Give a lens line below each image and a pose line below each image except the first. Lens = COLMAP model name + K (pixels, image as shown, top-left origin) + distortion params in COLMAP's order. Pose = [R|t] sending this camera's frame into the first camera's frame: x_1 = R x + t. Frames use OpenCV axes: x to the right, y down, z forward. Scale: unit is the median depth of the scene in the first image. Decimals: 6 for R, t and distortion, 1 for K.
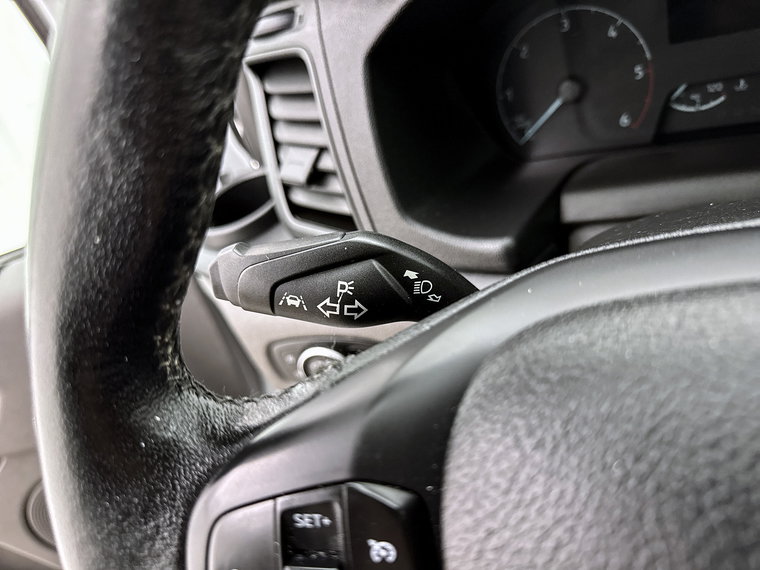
lens RADIAL K [[558.3, 0, 380.5], [0, 558.3, 300.4], [0, 0, 1]] dist [-0.031261, -0.009061]
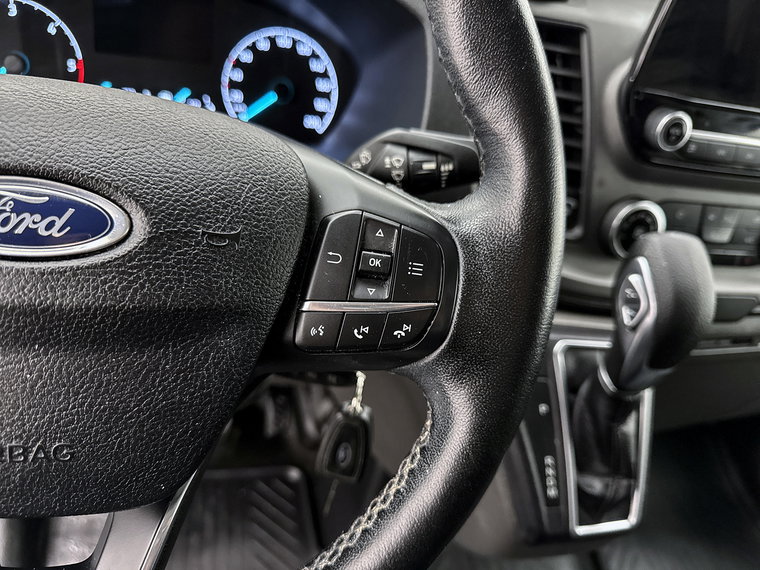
lens RADIAL K [[558.3, 0, 380.5], [0, 558.3, 300.4], [0, 0, 1]] dist [-0.031261, -0.009061]
pose [[0.728929, 0.080862, 0.679797, 0.286981], [-0.003821, 0.993465, -0.114076, 0.518688], [-0.684579, 0.080555, 0.724474, -0.732770]]
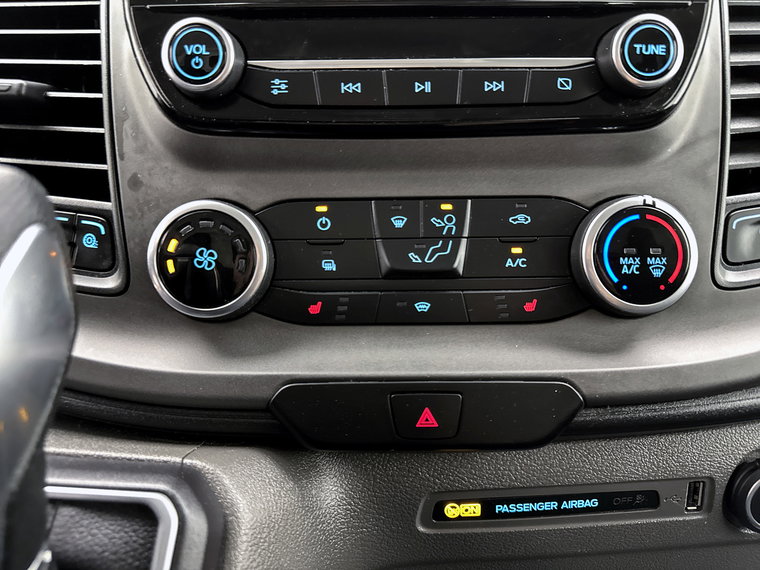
lens RADIAL K [[535.9, 0, 383.0], [0, 535.9, 287.0], [0, 0, 1]] dist [0.094943, -0.204705]
pose [[0.874597, 0.233866, 0.424721, 2.405330], [-0.000352, 0.876287, -0.481789, 0.571951], [-0.484851, 0.421222, 0.766480, -0.852054]]
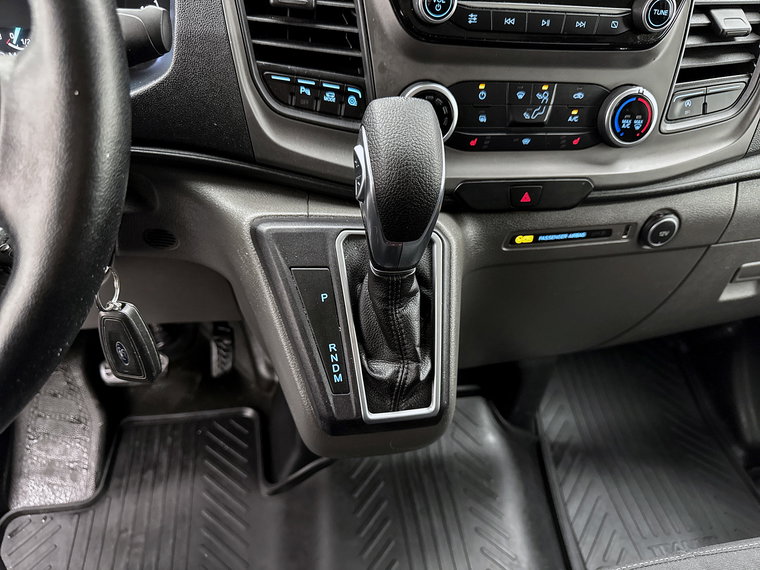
lens RADIAL K [[558.3, 0, 380.5], [0, 558.3, 300.4], [0, 0, 1]] dist [-0.031261, -0.009061]
pose [[0.779864, -0.007767, 0.625900, 1.017111], [0.053976, 0.997033, -0.054881, 0.820225], [-0.623617, 0.076584, 0.777970, -1.383952]]
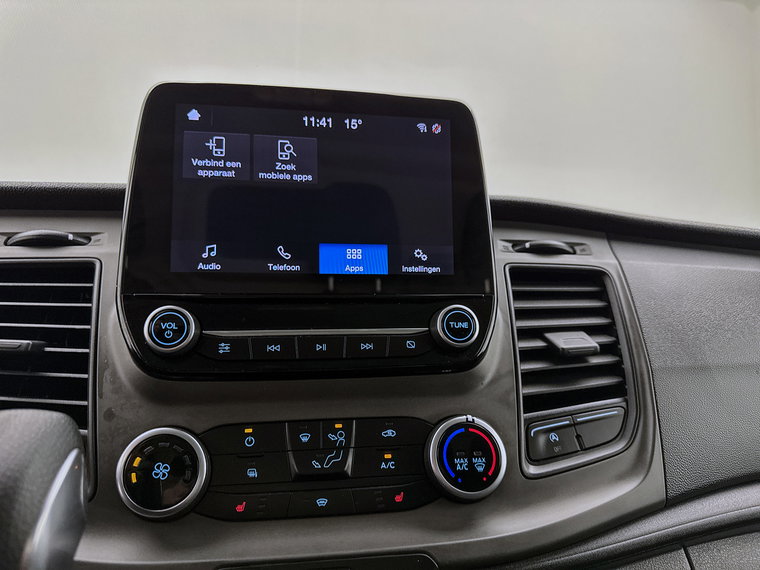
lens RADIAL K [[535.9, 0, 383.0], [0, 535.9, 287.0], [0, 0, 1]] dist [0.094943, -0.204705]
pose [[0.809449, 0.385573, 0.442860, 2.181345], [0.114969, 0.635537, -0.763462, 0.882140], [-0.575825, 0.668899, 0.470106, -1.258399]]
